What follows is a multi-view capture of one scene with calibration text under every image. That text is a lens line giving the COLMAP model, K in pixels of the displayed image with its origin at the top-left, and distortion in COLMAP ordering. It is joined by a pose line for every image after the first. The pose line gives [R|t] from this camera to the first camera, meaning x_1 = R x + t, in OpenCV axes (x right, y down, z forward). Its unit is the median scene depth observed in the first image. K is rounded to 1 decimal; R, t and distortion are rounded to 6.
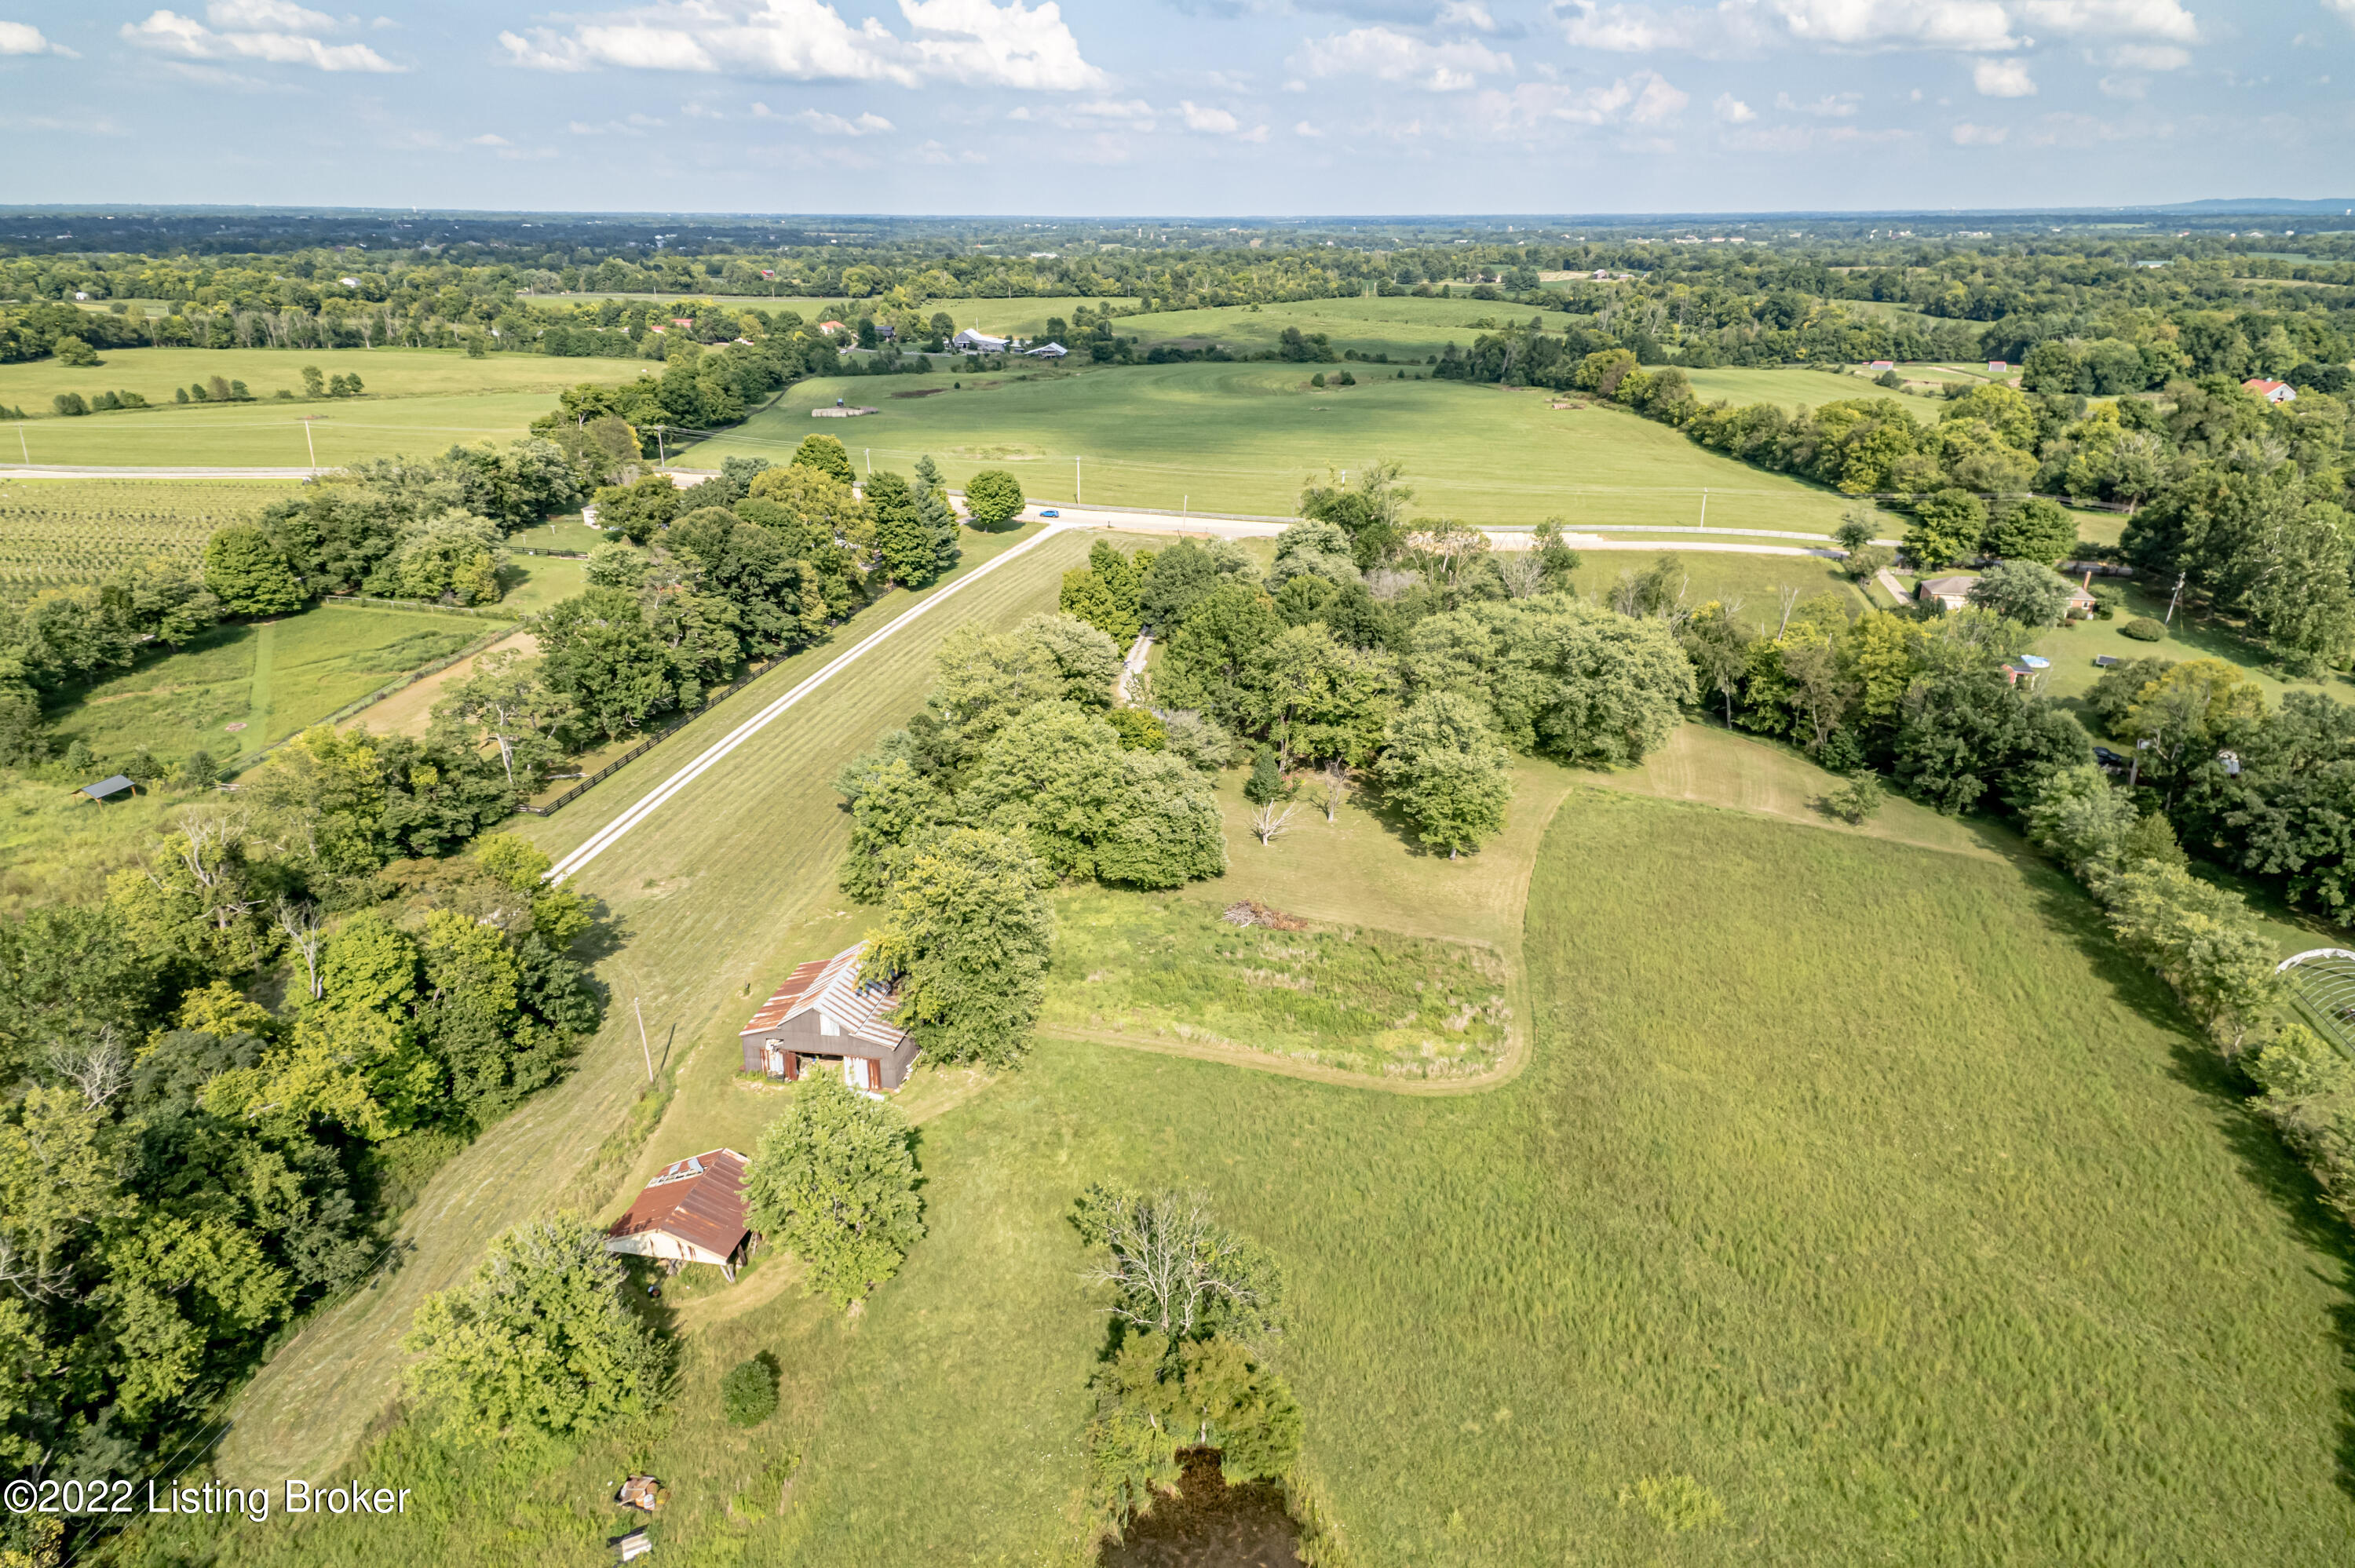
lens RADIAL K [[1457.9, 0, 1177.1], [0, 1457.9, 802.5], [0, 0, 1]] dist [0.086849, -0.060860]
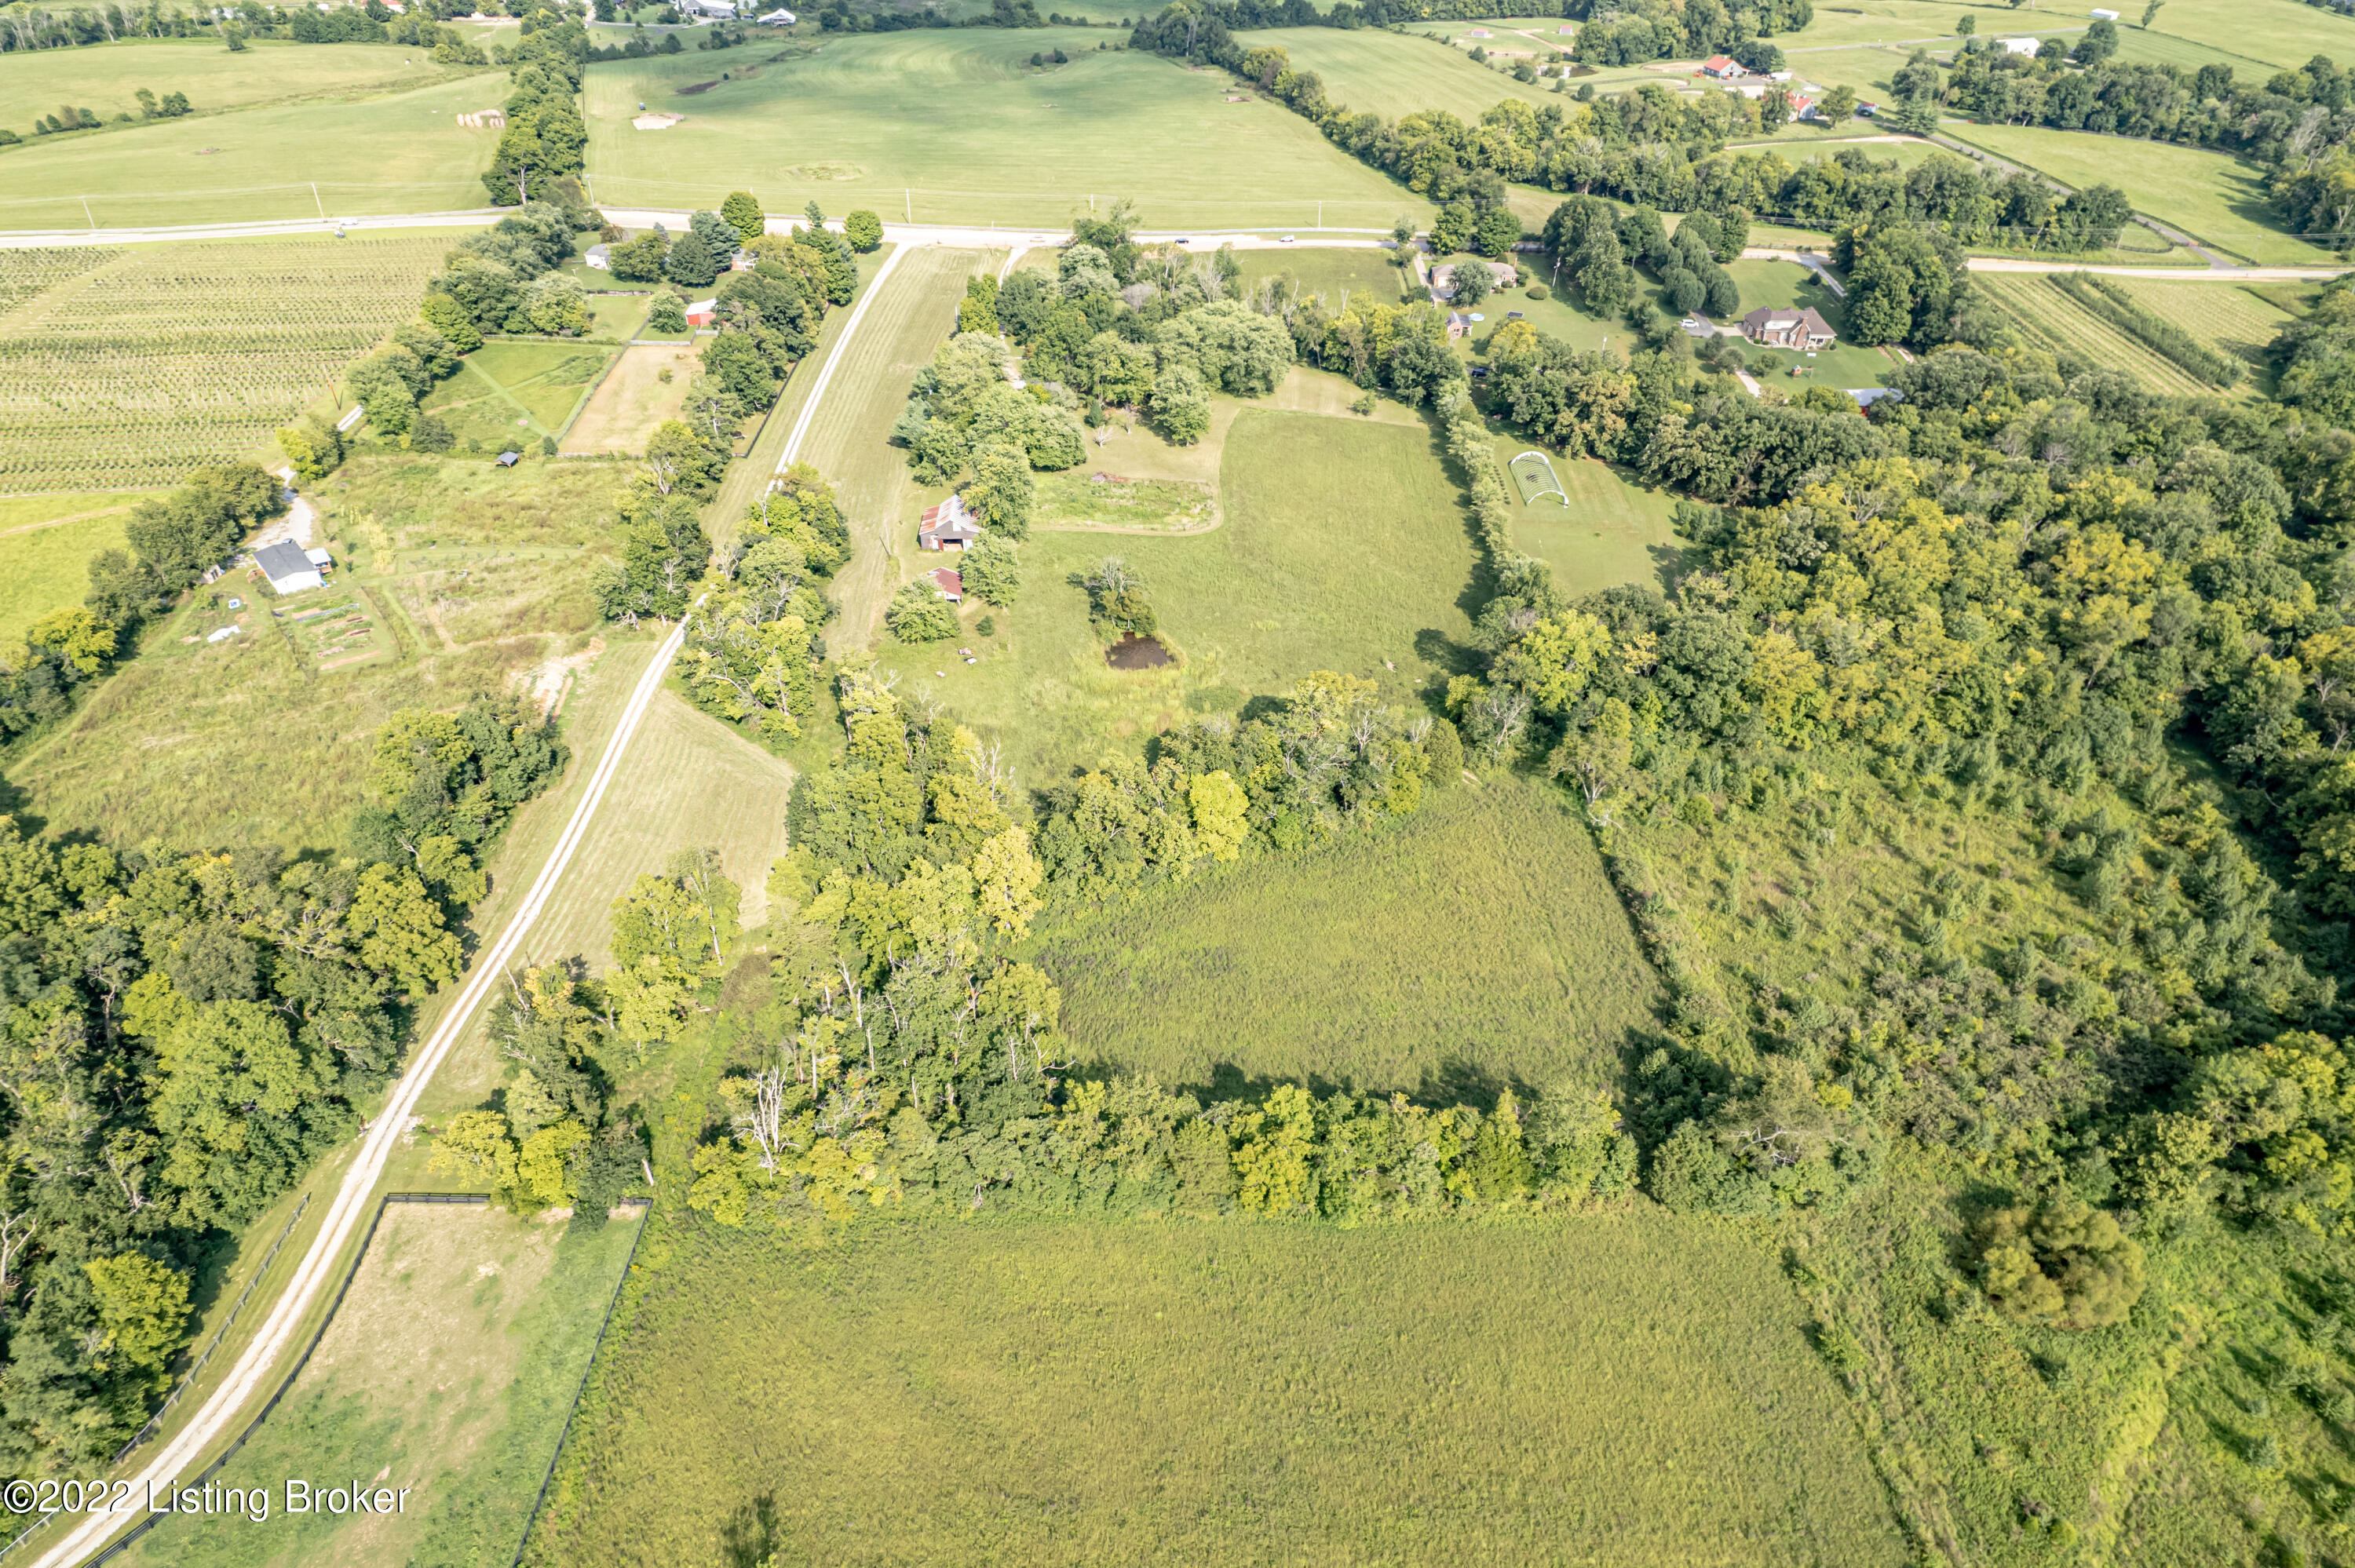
lens RADIAL K [[1457.9, 0, 1177.1], [0, 1457.9, 802.5], [0, 0, 1]] dist [0.086849, -0.060860]
pose [[0.978754, -0.119374, 0.166705, -0.153974], [0.075235, 0.965421, 0.249602, 0.002976], [-0.190737, -0.231757, 0.953891, -0.729050]]
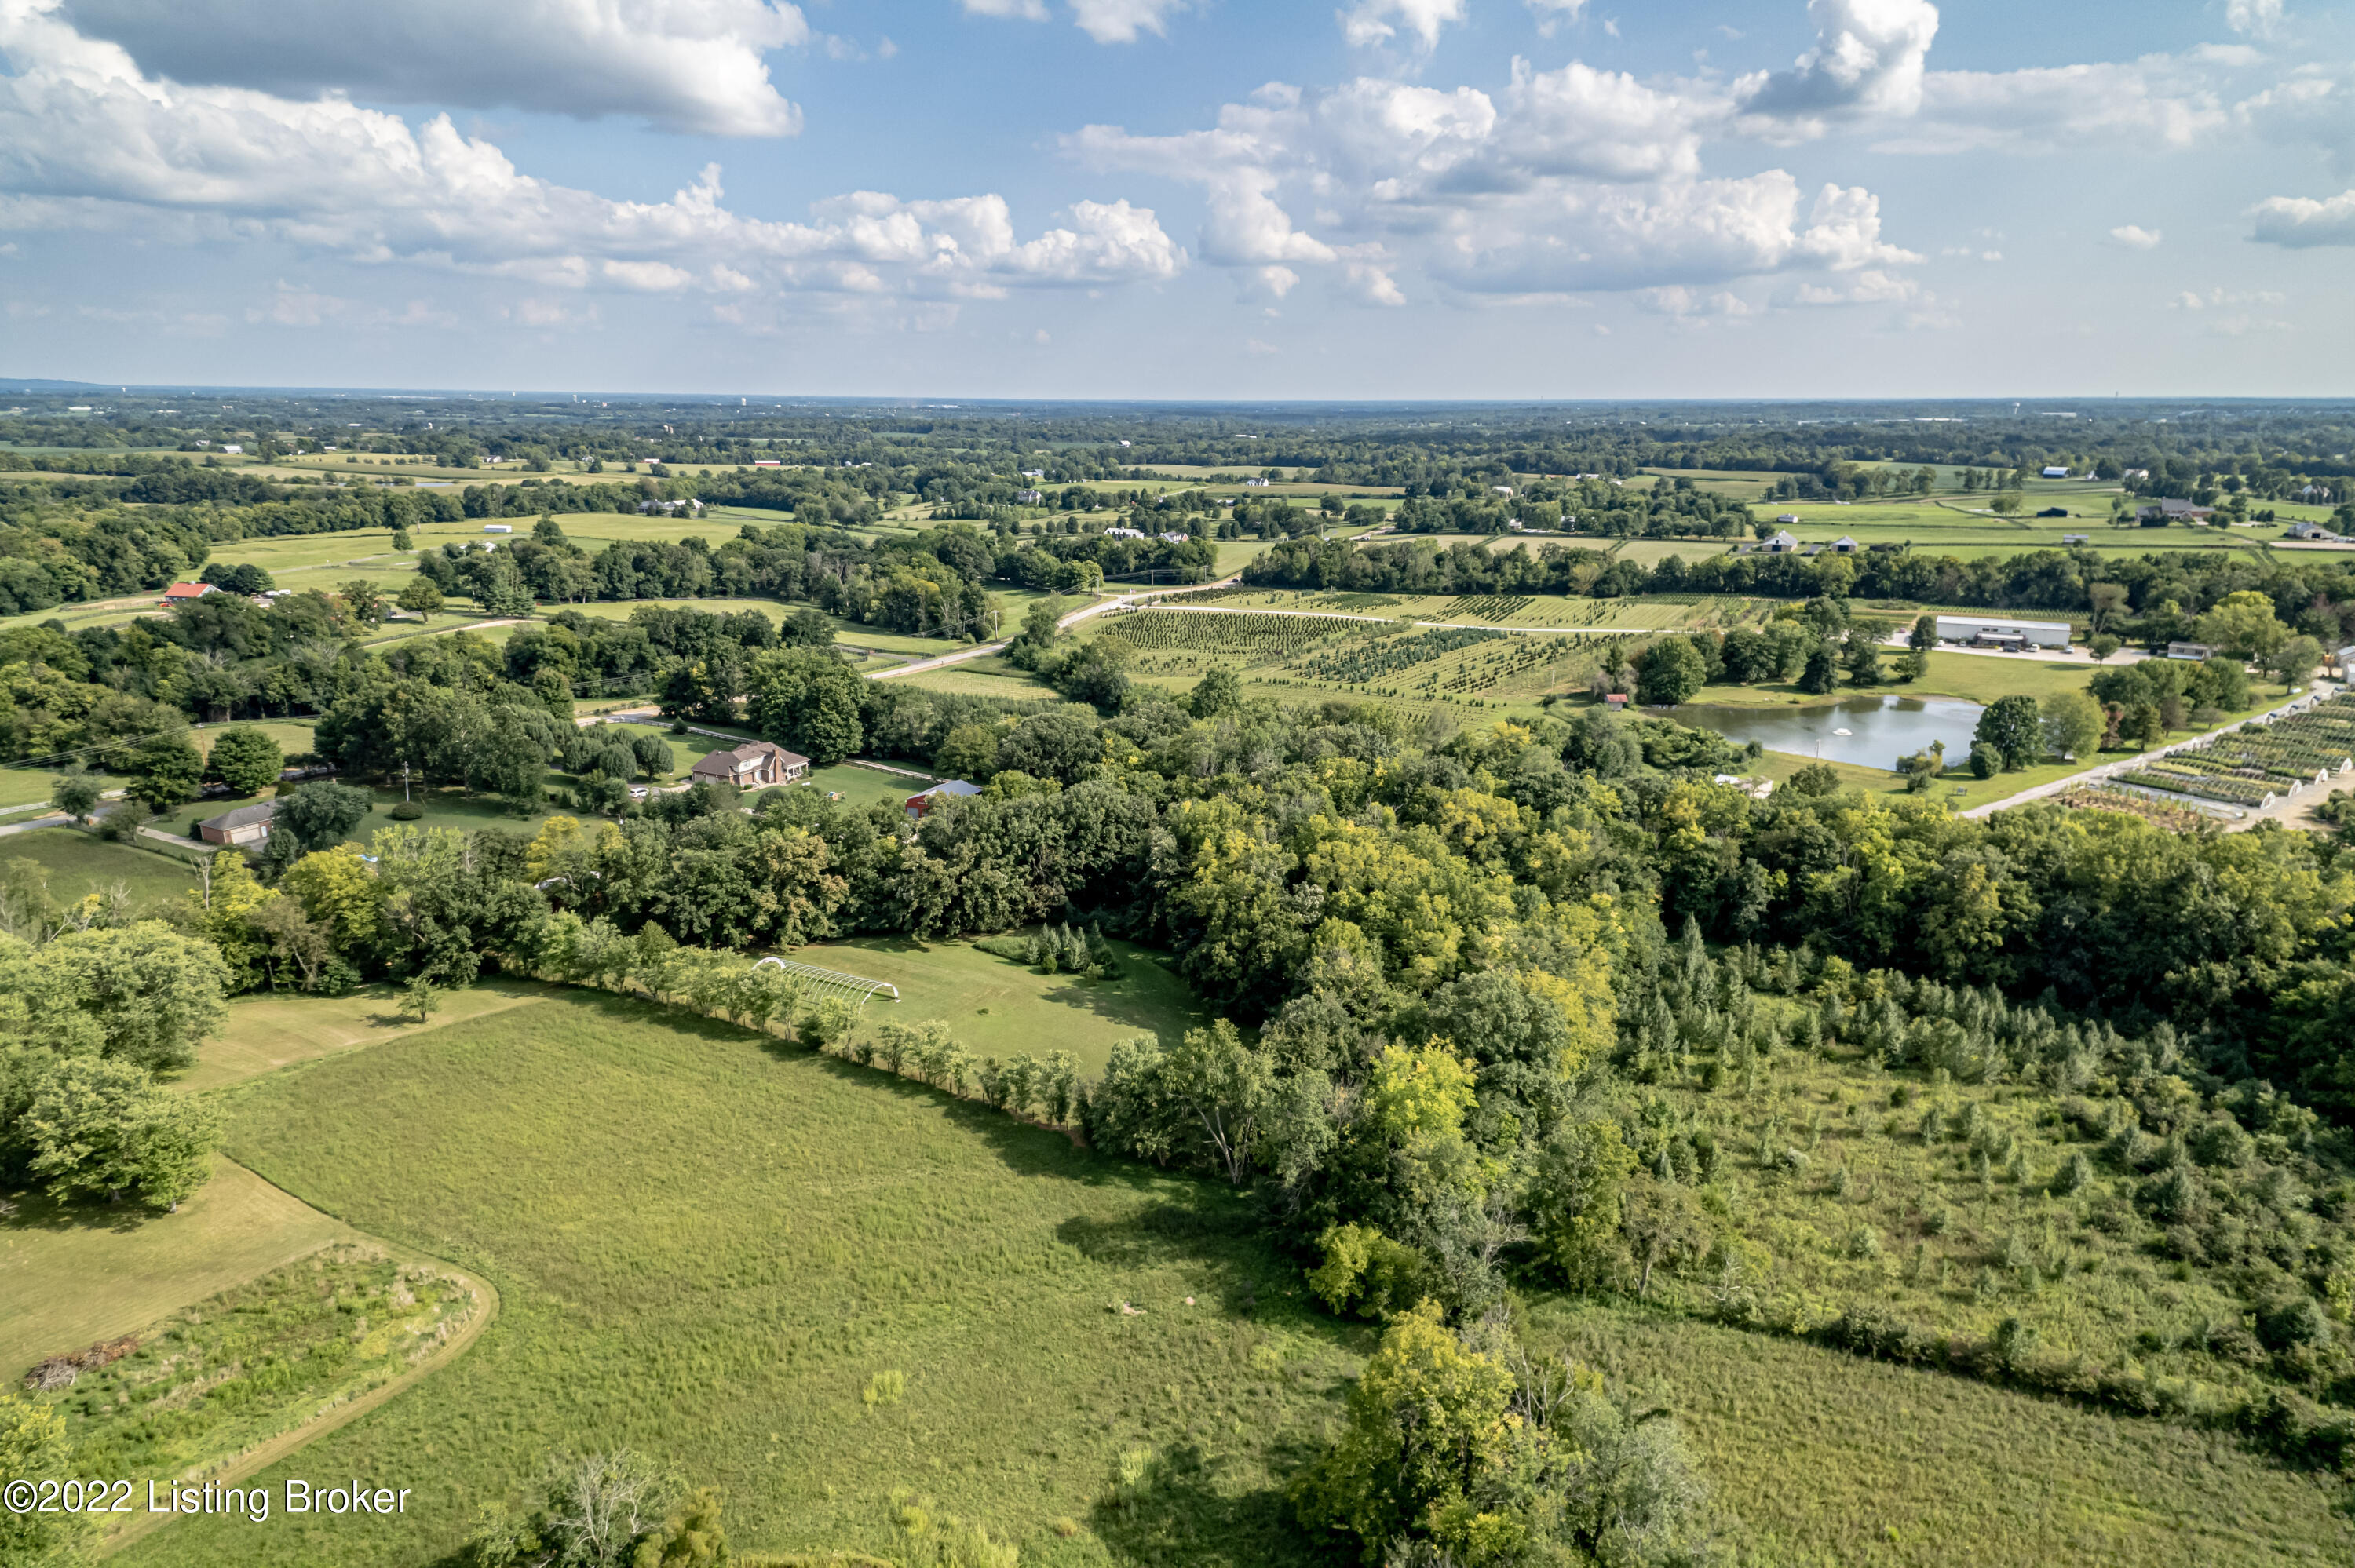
lens RADIAL K [[1457.9, 0, 1177.1], [0, 1457.9, 802.5], [0, 0, 1]] dist [0.086849, -0.060860]
pose [[0.278313, -0.259984, 0.924635, -0.281490], [0.354944, 0.922364, 0.152508, -0.075549], [-0.892500, 0.285749, 0.348985, 0.000392]]
